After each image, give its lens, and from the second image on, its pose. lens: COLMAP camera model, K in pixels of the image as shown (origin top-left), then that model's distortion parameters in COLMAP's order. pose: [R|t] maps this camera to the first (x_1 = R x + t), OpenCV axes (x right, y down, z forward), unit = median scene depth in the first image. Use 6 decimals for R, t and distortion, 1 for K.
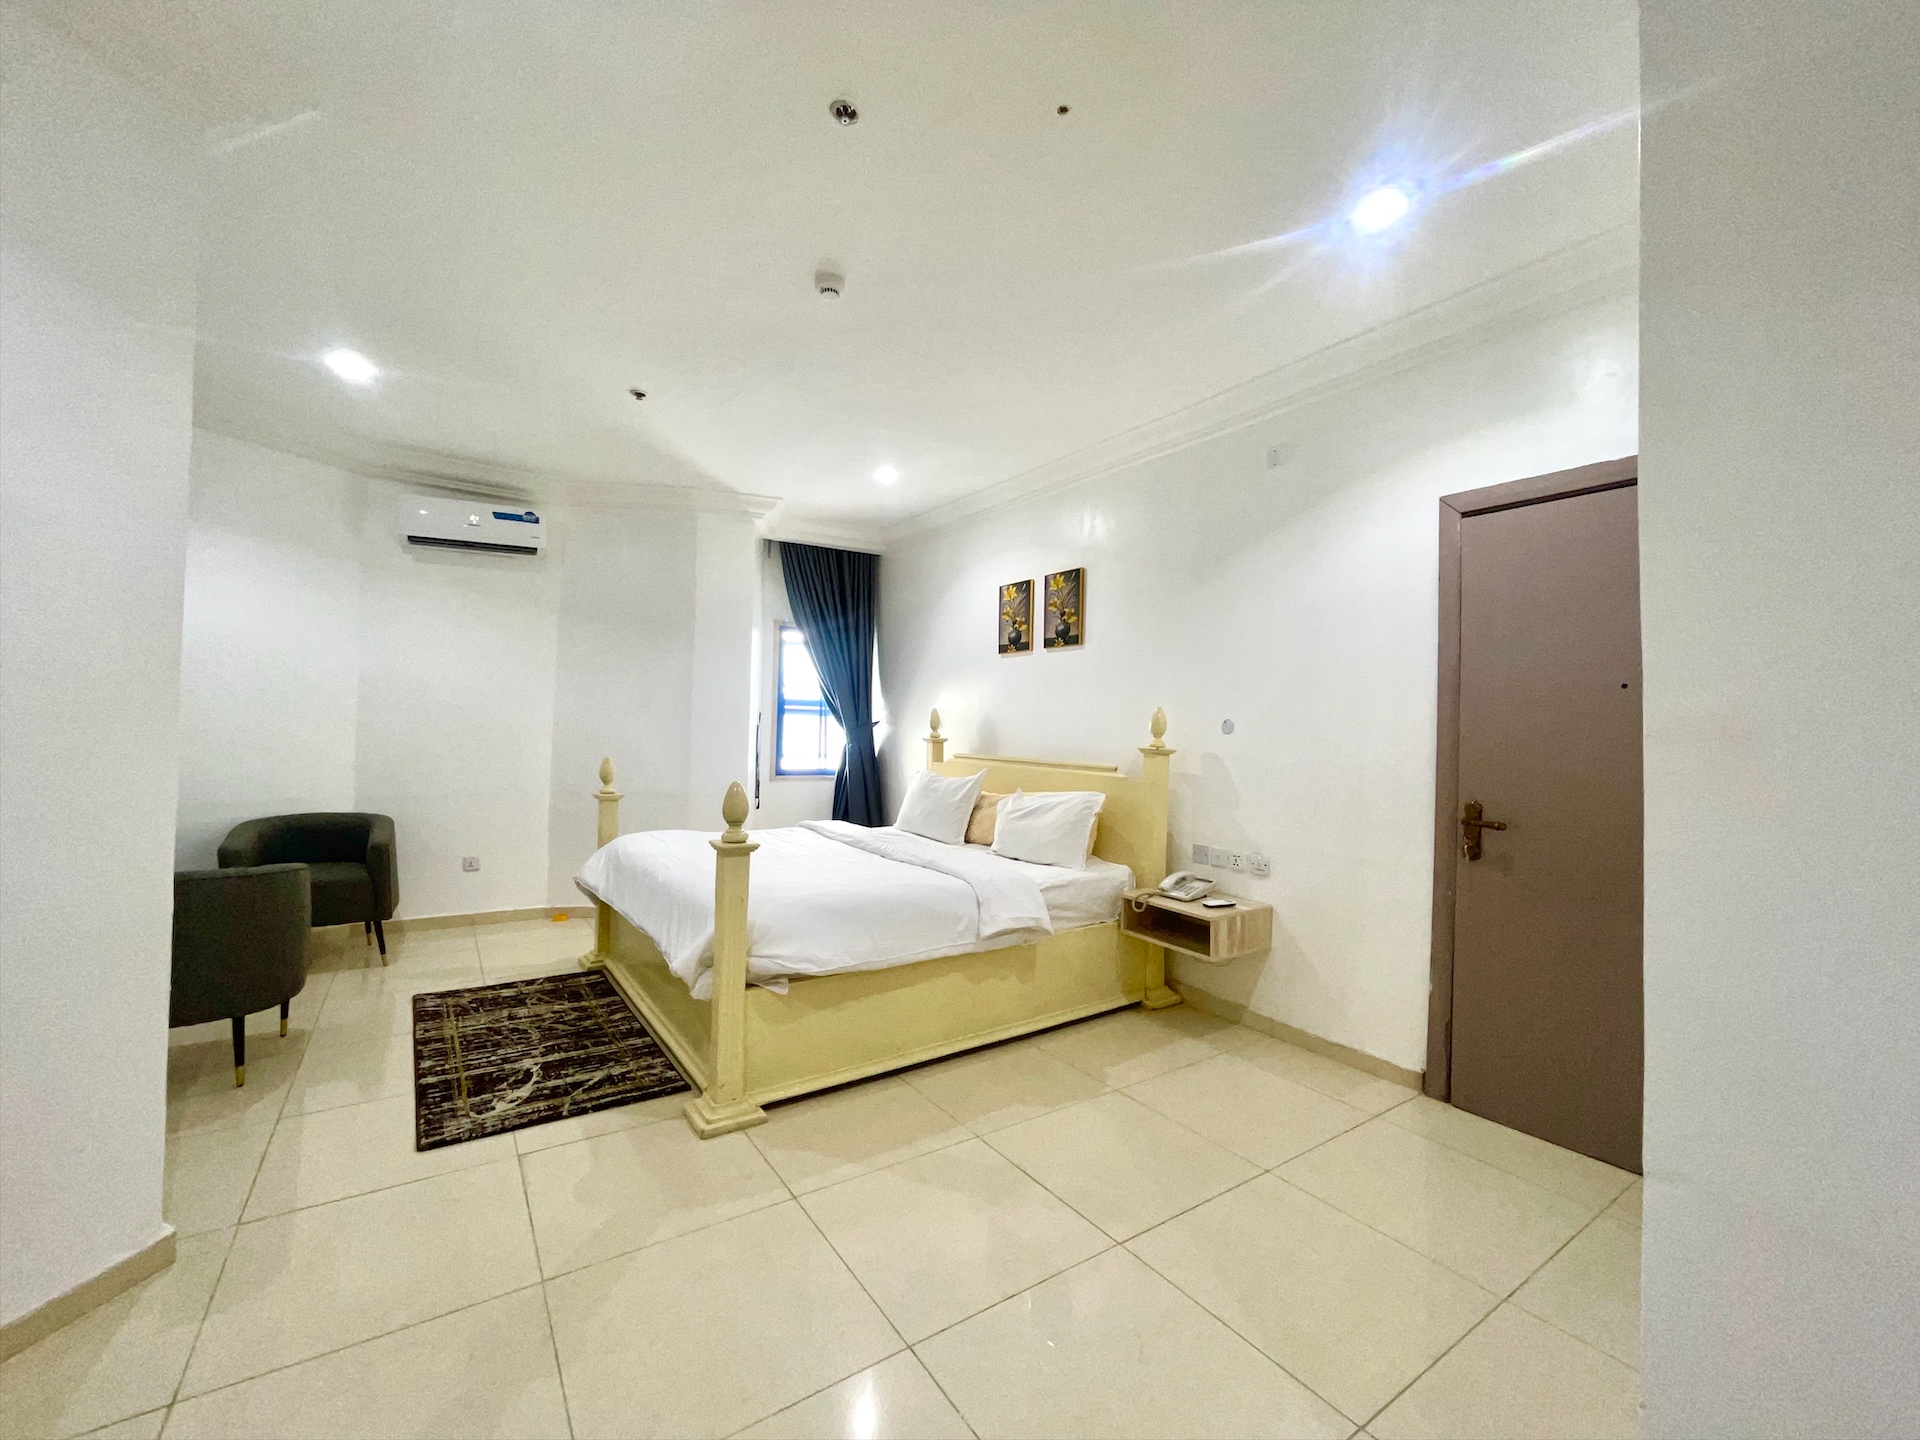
lens RADIAL K [[778.4, 0, 960.0], [0, 778.4, 720.0], [0, 0, 1]] dist [-0.010512, -0.000084]
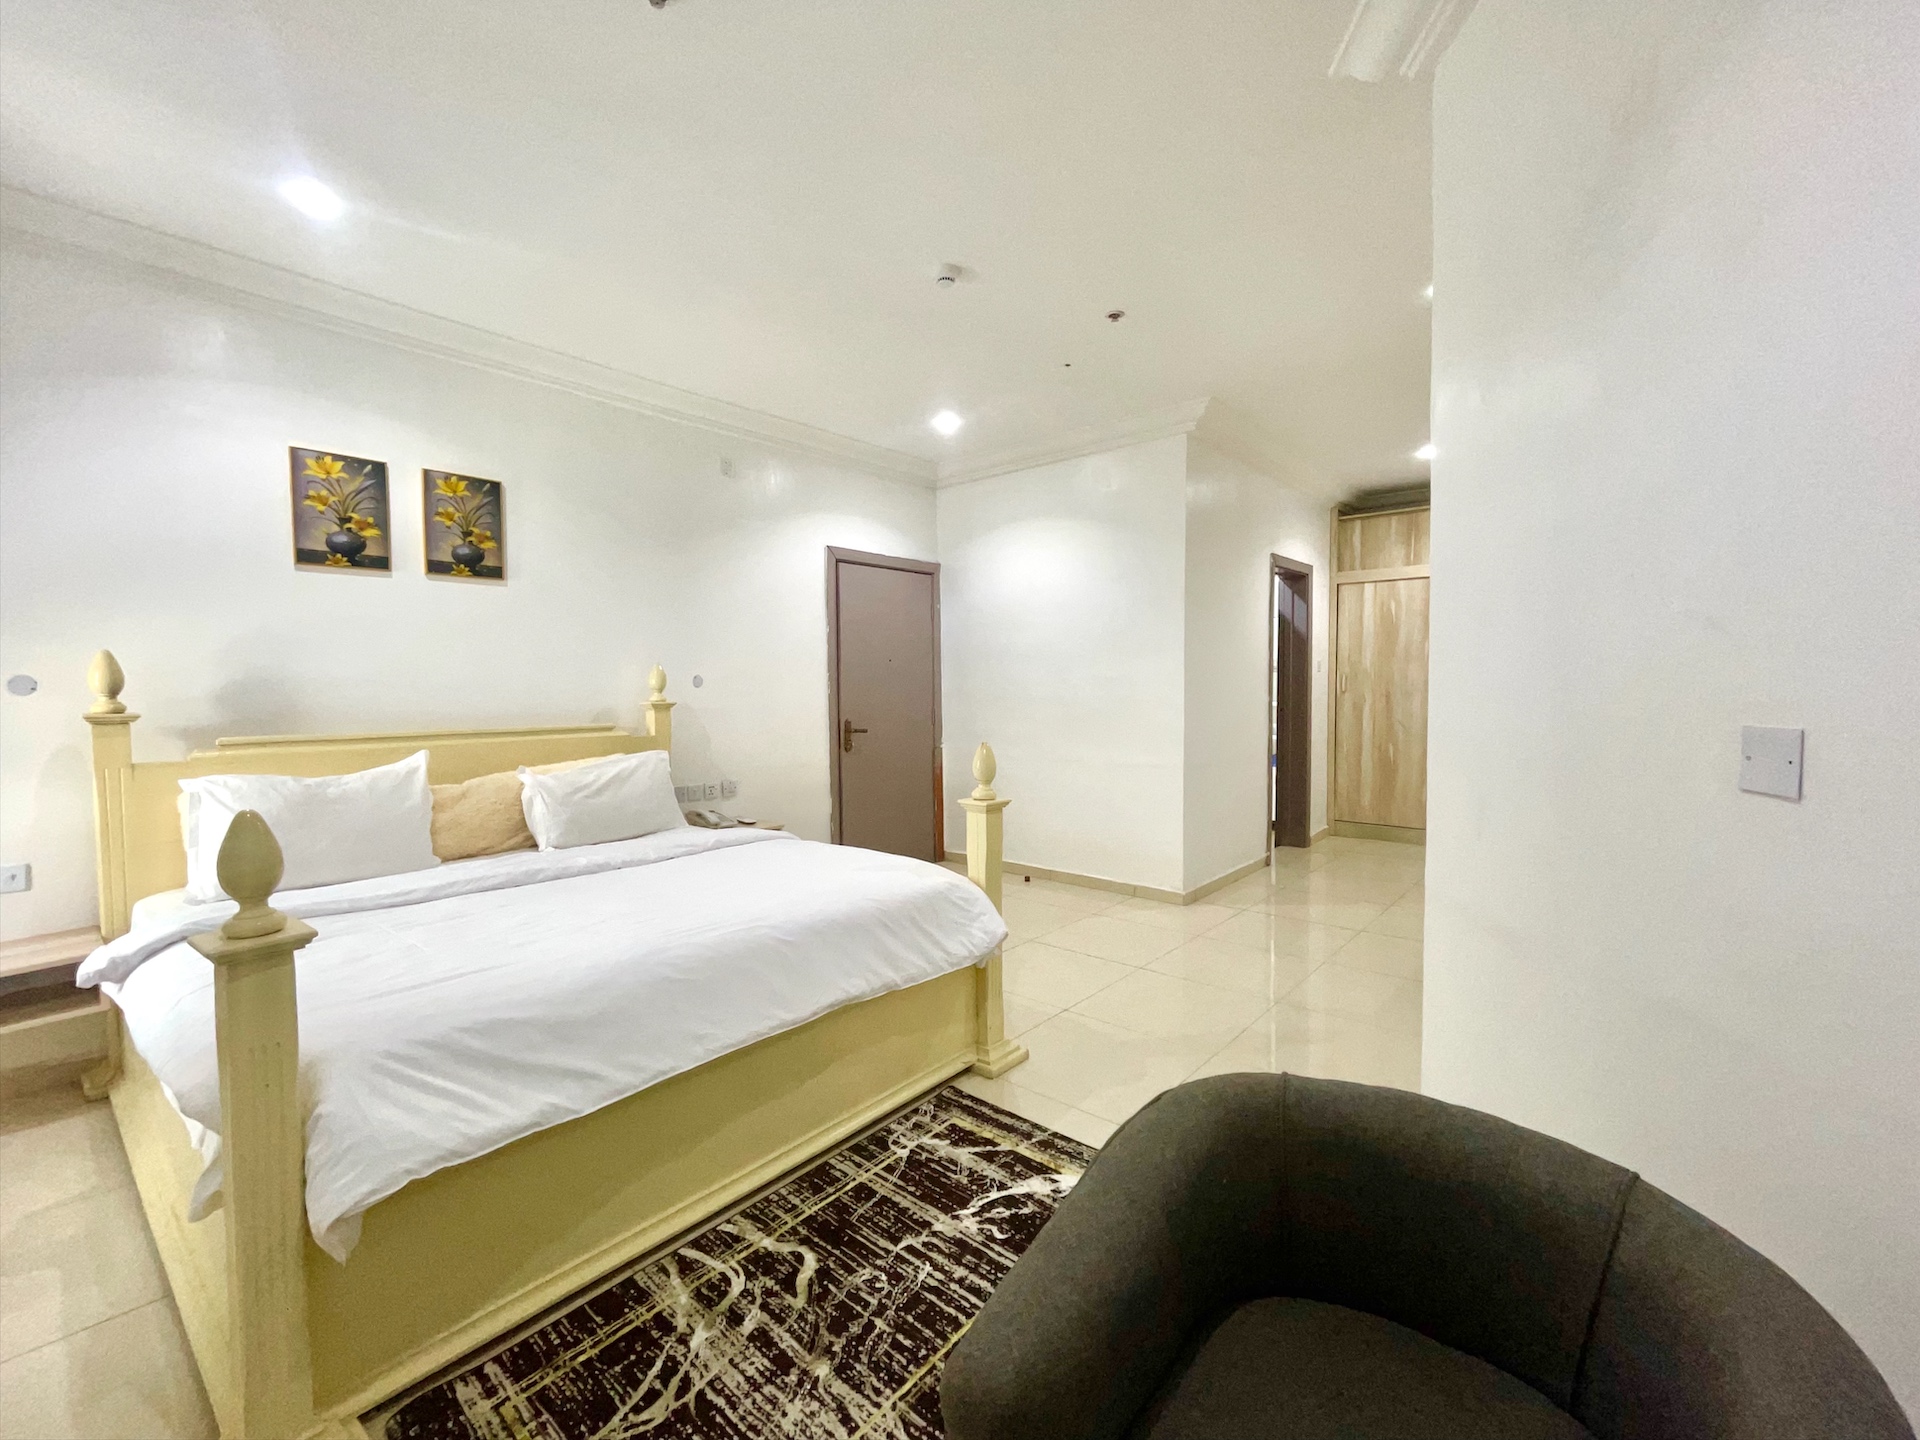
lens RADIAL K [[778.4, 0, 960.0], [0, 778.4, 720.0], [0, 0, 1]] dist [-0.010512, -0.000084]
pose [[-0.246074, -0.066596, 0.966960, -0.847893], [-0.014879, 0.997779, 0.064932, -0.013971], [-0.969137, 0.001591, -0.246518, 0.849062]]
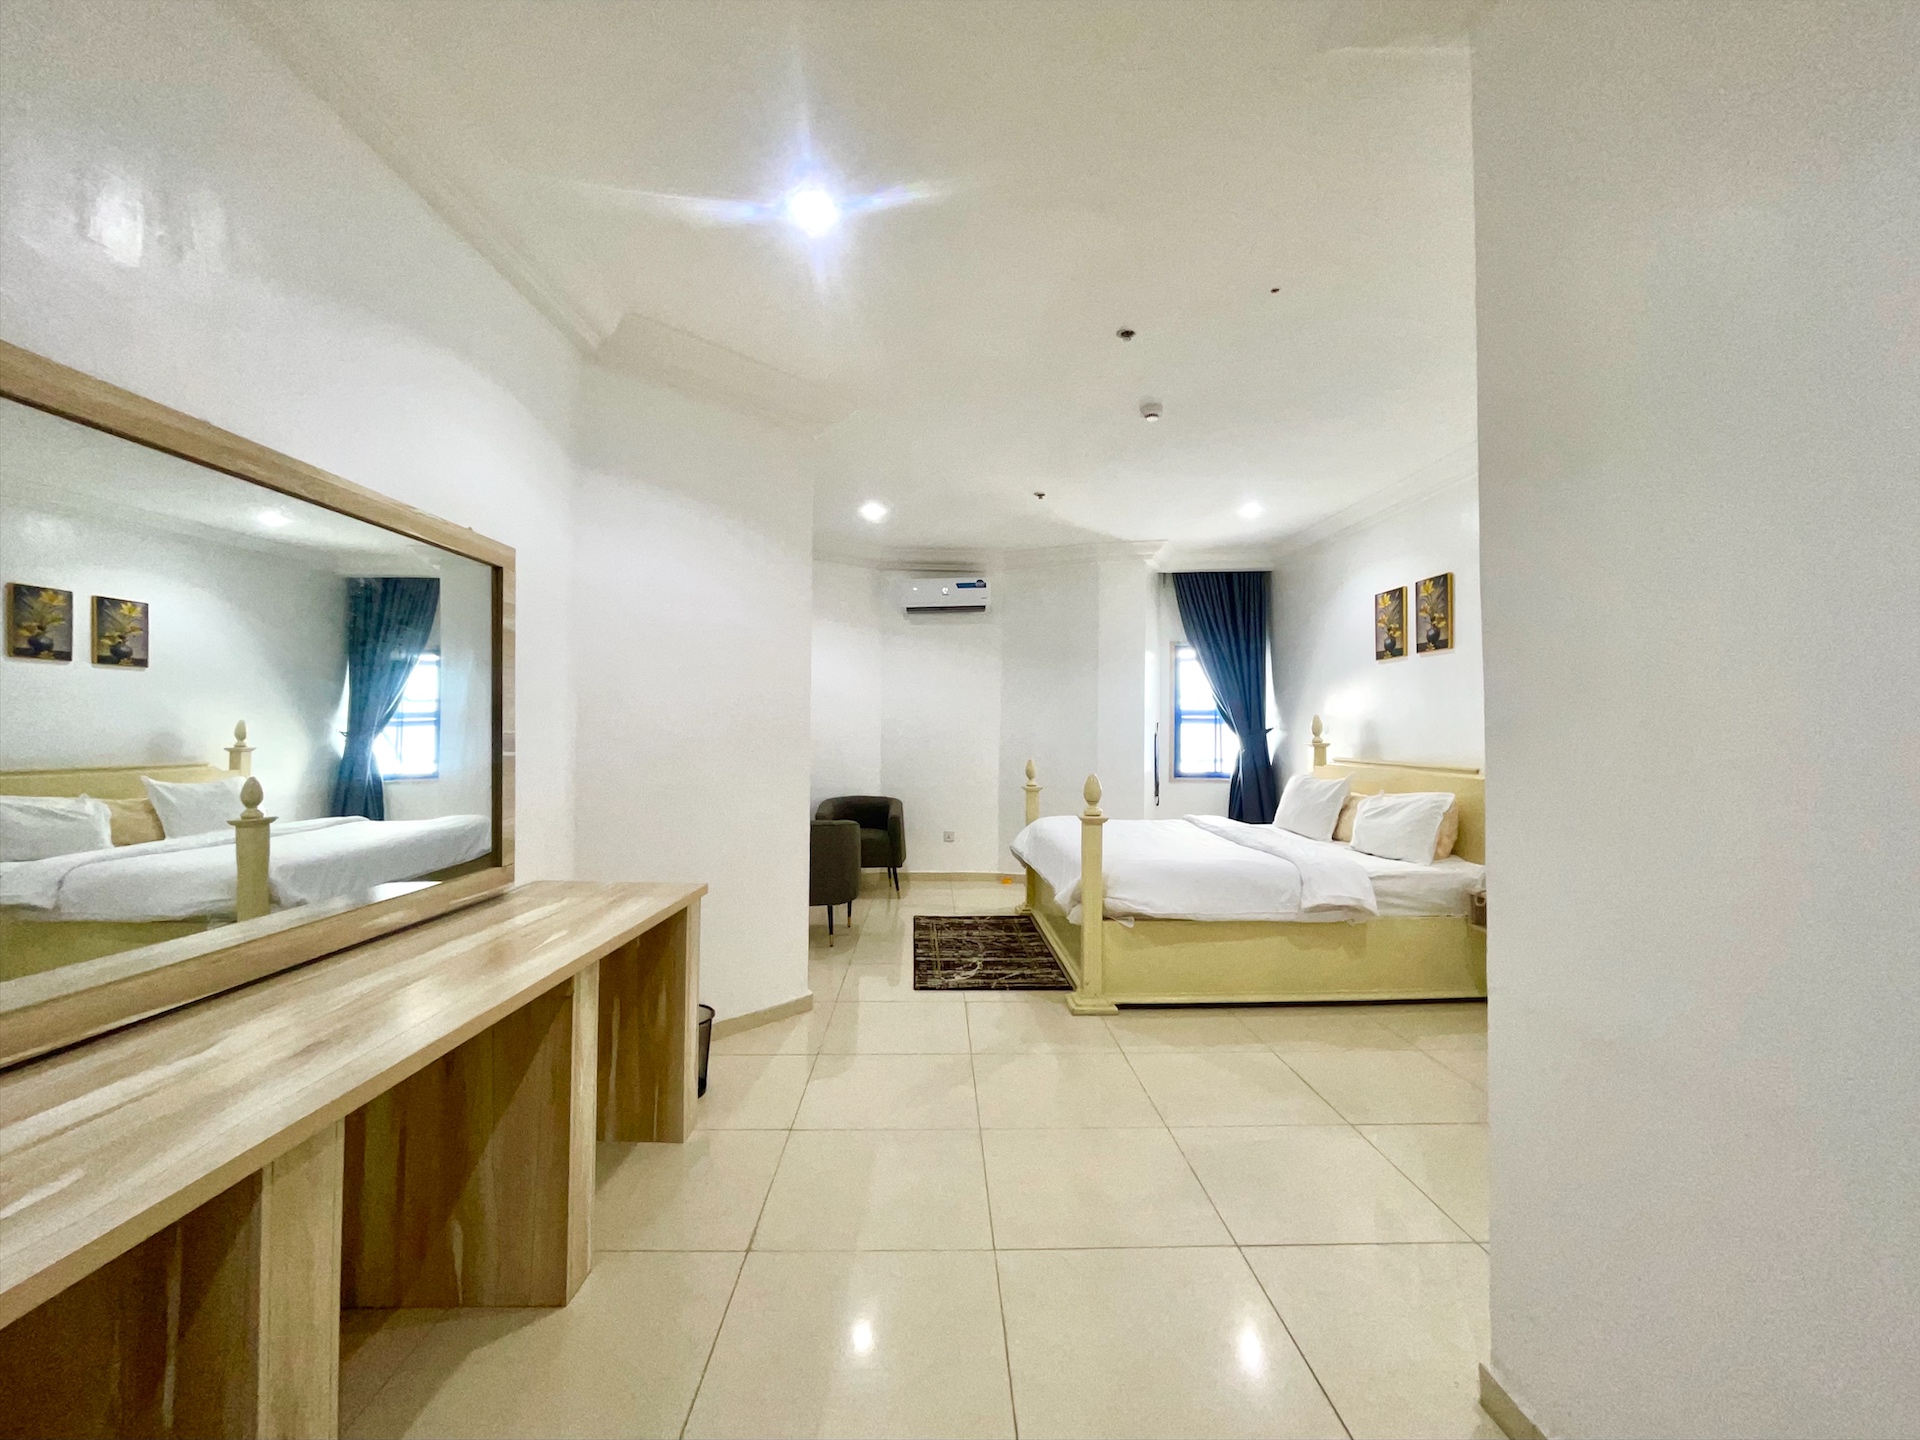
lens RADIAL K [[807.9, 0, 960.0], [0, 807.9, 720.0], [0, 0, 1]] dist [-0.000526, -0.000041]
pose [[0.844531, -0.025791, -0.534885, 0.201205], [0.020692, 0.999665, -0.015532, -0.001173], [0.535106, 0.002049, 0.844782, -0.258747]]
